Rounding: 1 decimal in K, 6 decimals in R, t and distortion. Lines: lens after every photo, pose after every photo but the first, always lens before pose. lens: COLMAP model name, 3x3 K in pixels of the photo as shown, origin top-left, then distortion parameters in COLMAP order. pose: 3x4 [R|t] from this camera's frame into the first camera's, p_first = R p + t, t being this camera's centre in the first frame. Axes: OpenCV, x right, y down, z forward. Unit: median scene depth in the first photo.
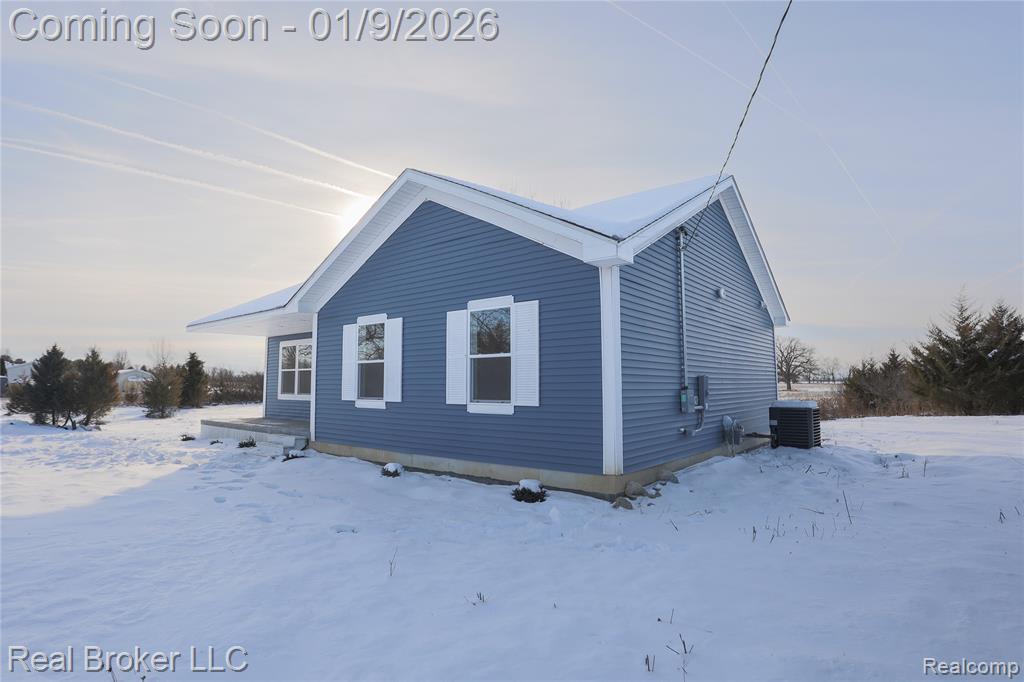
lens RADIAL K [[523.7, 0, 512.0], [0, 523.7, 341.0], [0, 0, 1]] dist [-0.067272, 0.023141]
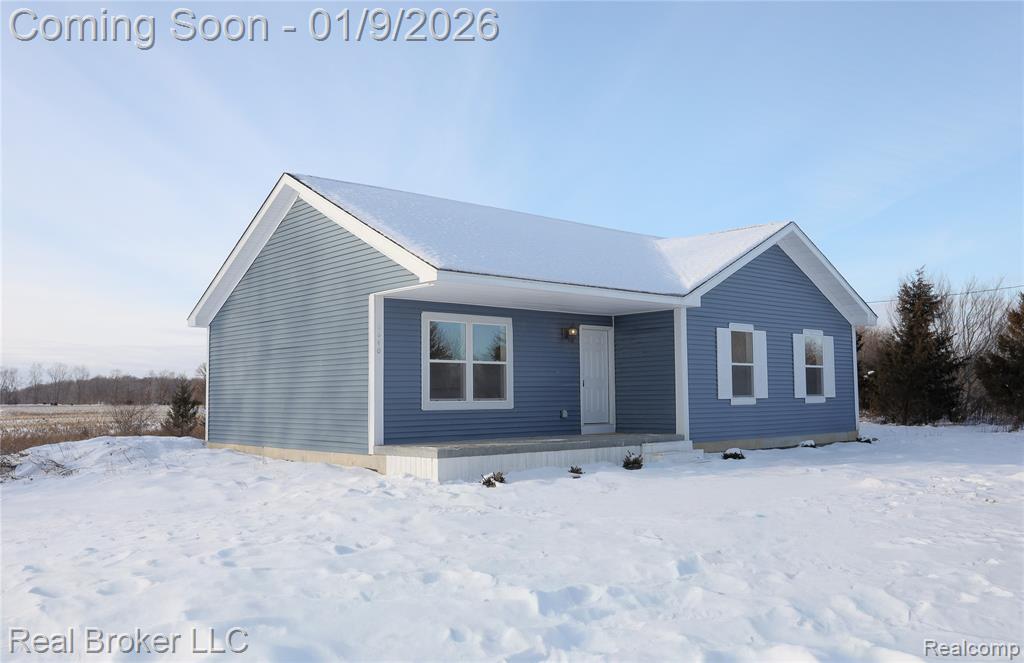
lens RADIAL K [[857.7, 0, 512.0], [0, 857.7, 331.5], [0, 0, 1]] dist [-0.011396, -0.003349]
pose [[0.174099, 0.074386, 0.981915, -2.140466], [-0.073818, 0.995323, -0.062313, 0.118469], [-0.981957, -0.061634, 0.178776, 1.122771]]
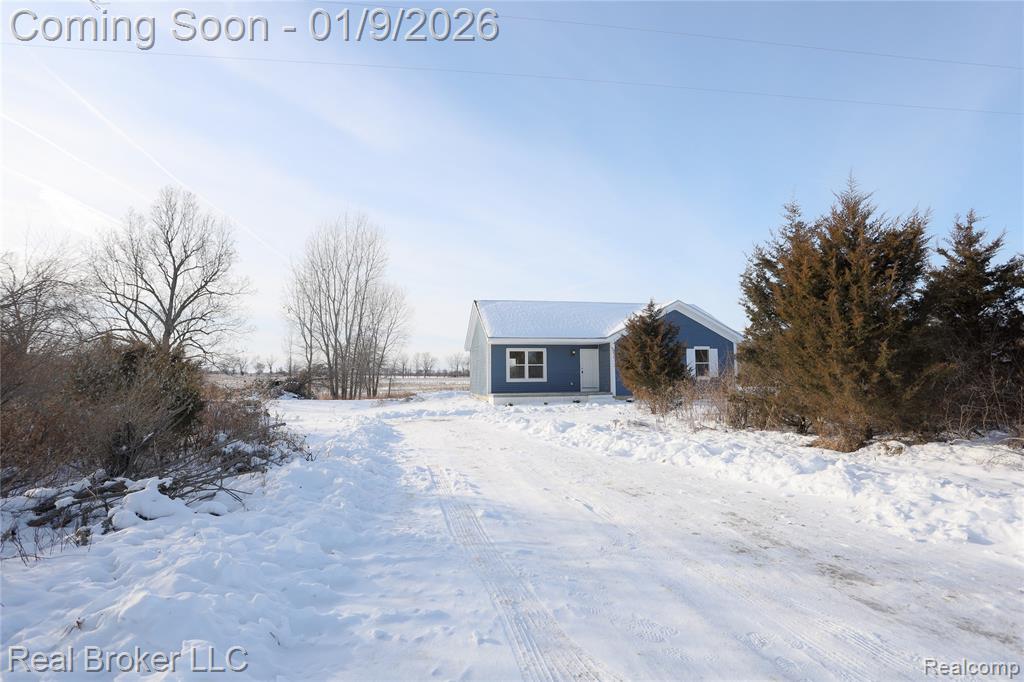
lens RADIAL K [[518.1, 0, 512.0], [0, 518.1, 341.0], [0, 0, 1]] dist [-0.074528, -0.000176]
pose [[0.636893, 0.045881, 0.769586, -2.703094], [-0.056831, 0.998306, -0.012485, -0.002252], [-0.768855, -0.035784, 0.638421, -0.151634]]
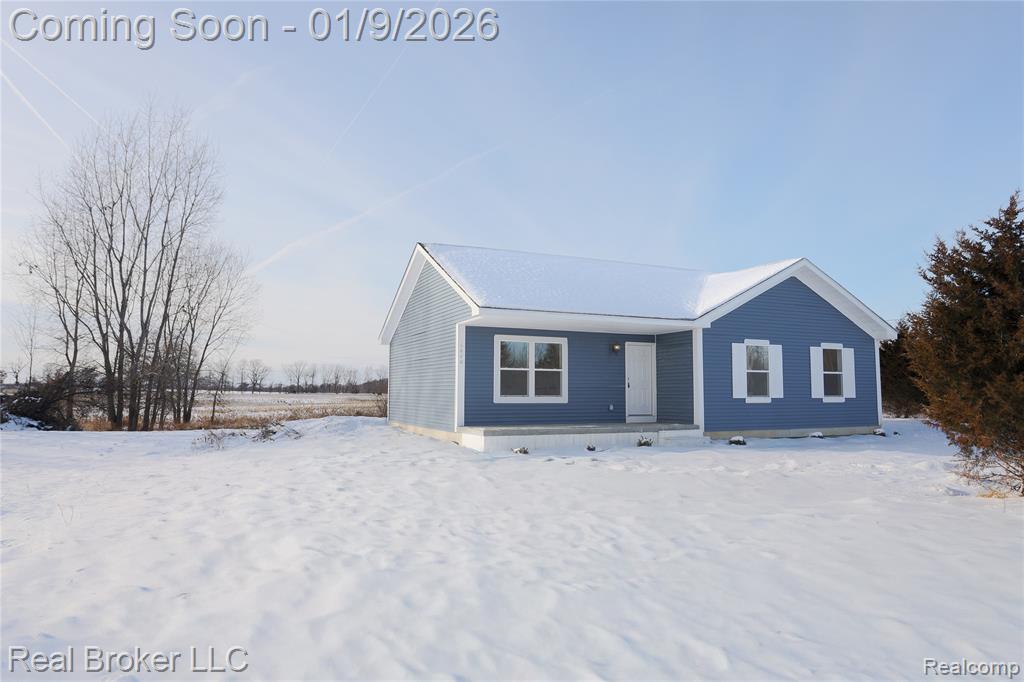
lens RADIAL K [[648.3, 0, 512.0], [0, 648.3, 341.0], [0, 0, 1]] dist [-0.042477, 0.000665]
pose [[0.455277, 0.073496, 0.887311, -2.129253], [-0.079894, 0.995939, -0.041500, 0.082362], [-0.886758, -0.051997, 0.459300, 0.755211]]
